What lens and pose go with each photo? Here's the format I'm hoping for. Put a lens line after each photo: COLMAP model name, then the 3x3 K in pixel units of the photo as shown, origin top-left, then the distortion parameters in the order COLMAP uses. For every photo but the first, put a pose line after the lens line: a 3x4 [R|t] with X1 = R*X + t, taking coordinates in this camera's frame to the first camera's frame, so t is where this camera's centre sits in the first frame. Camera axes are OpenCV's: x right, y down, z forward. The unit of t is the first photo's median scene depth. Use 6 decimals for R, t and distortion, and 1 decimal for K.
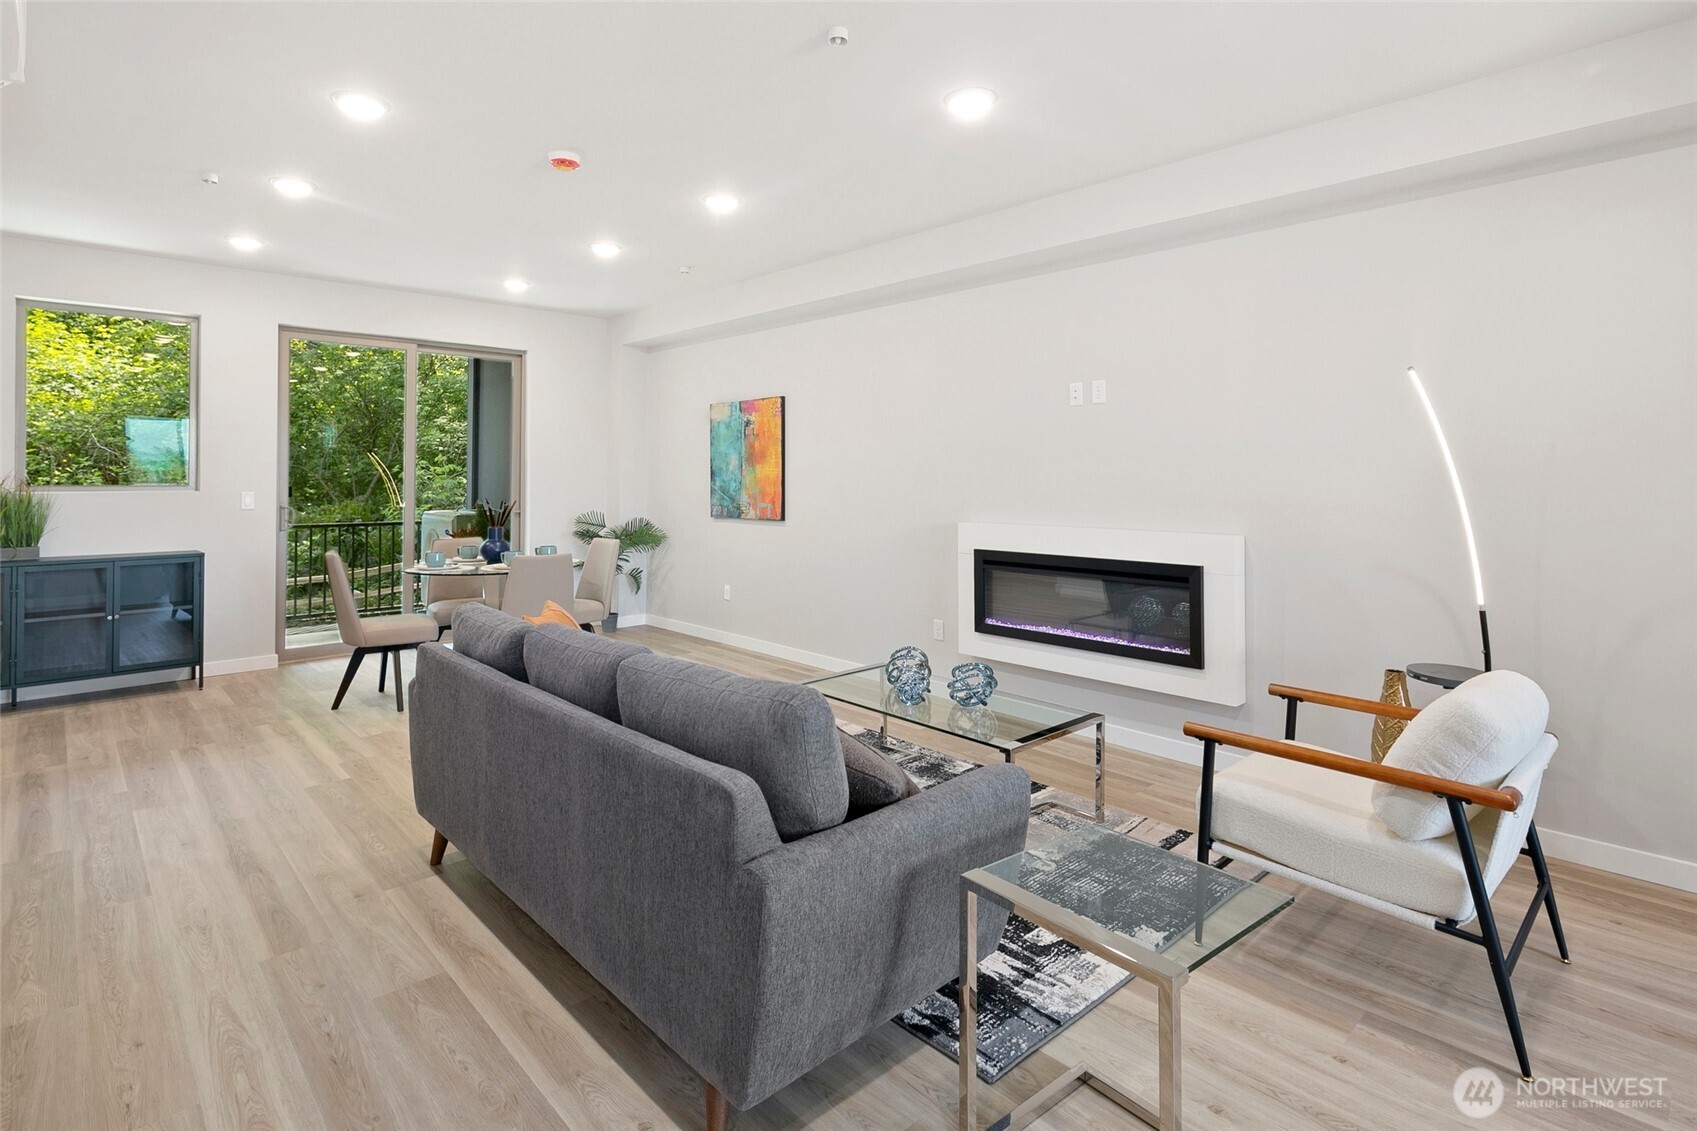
lens RADIAL K [[833.9, 0, 868.0], [0, 833.9, 466.8], [0, 0, 1]] dist [0.005356, -0.000093]
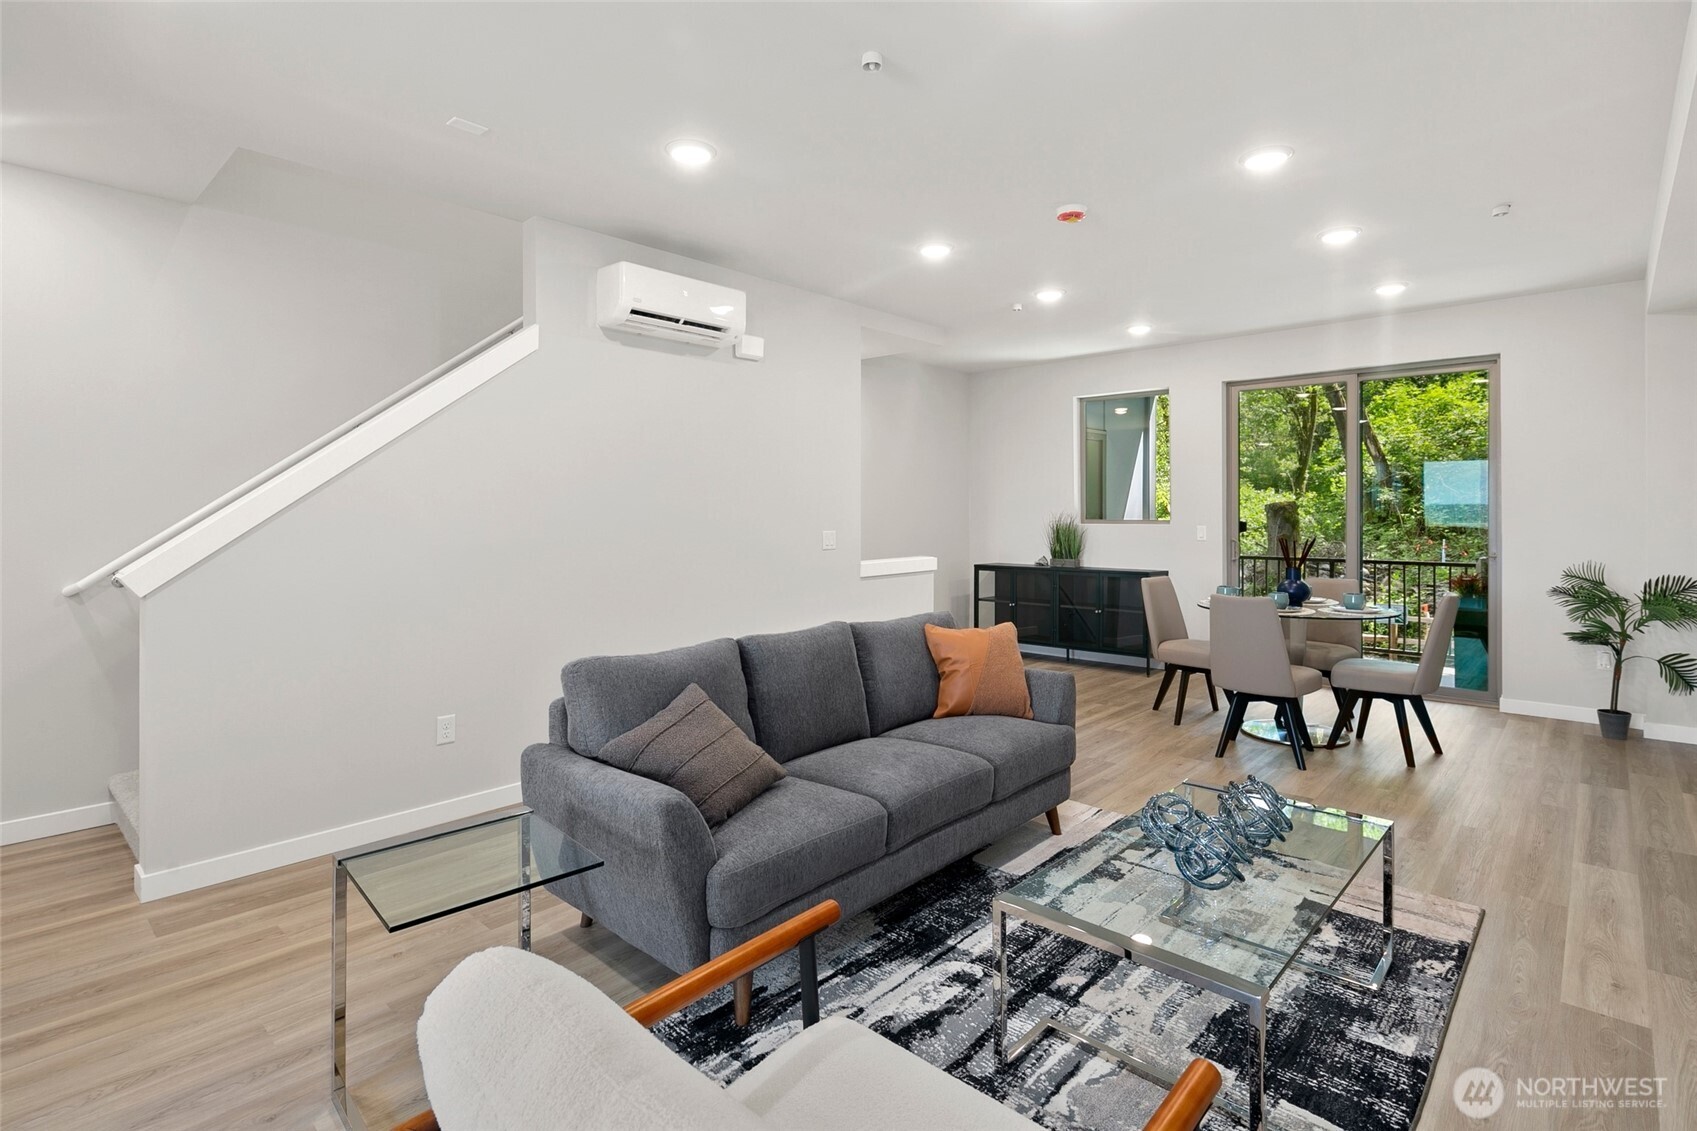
lens RADIAL K [[833.9, 0, 844.7], [0, 833.9, 512.7], [0, 0, 1]] dist [0.005356, -0.000093]
pose [[0.058084, -0.001413, -0.998311, 0.513864], [0.012547, 0.999921, -0.000686, 0.006035], [0.998233, -0.012486, 0.058097, 0.494421]]
